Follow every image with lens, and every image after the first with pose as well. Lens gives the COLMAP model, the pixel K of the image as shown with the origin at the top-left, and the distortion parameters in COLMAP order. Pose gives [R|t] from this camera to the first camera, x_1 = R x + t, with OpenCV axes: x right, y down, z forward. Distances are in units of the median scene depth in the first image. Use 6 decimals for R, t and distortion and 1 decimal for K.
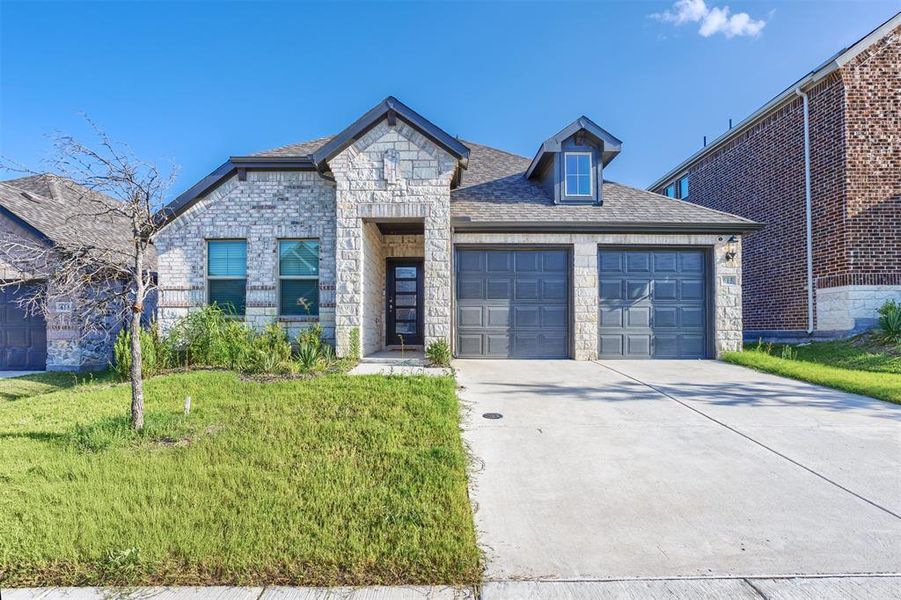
lens RADIAL K [[435.1, 0, 450.5], [0, 435.1, 300.0], [0, 0, 1]] dist [-0.036390, 0.000323]
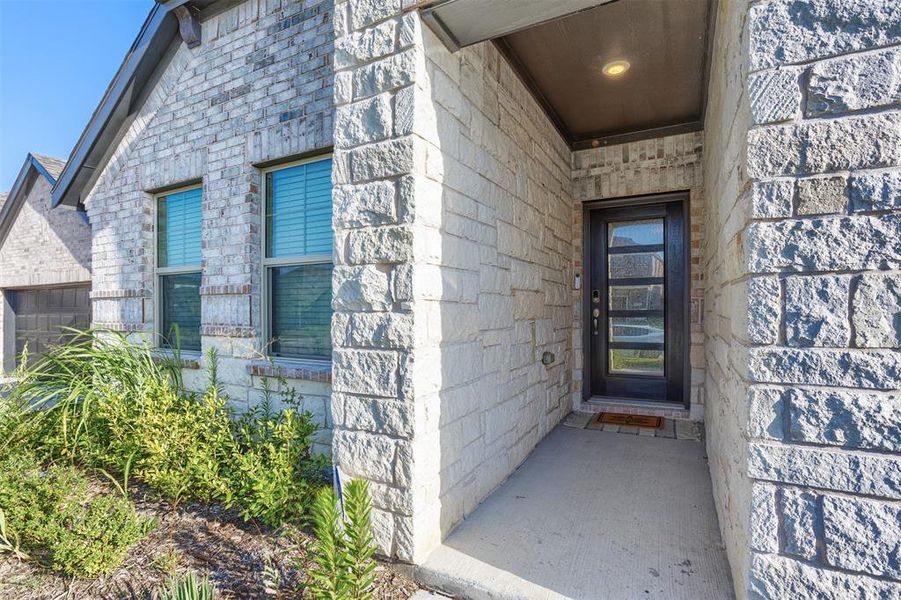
lens RADIAL K [[306.4, 0, 449.9], [0, 306.4, 288.1], [0, 0, 1]] dist [0.000276, 0.000039]
pose [[0.789188, -0.000727, -0.614152, -0.083773], [0.029128, 0.998918, 0.036247, -0.034115], [0.613461, -0.046495, 0.788355, 0.882682]]
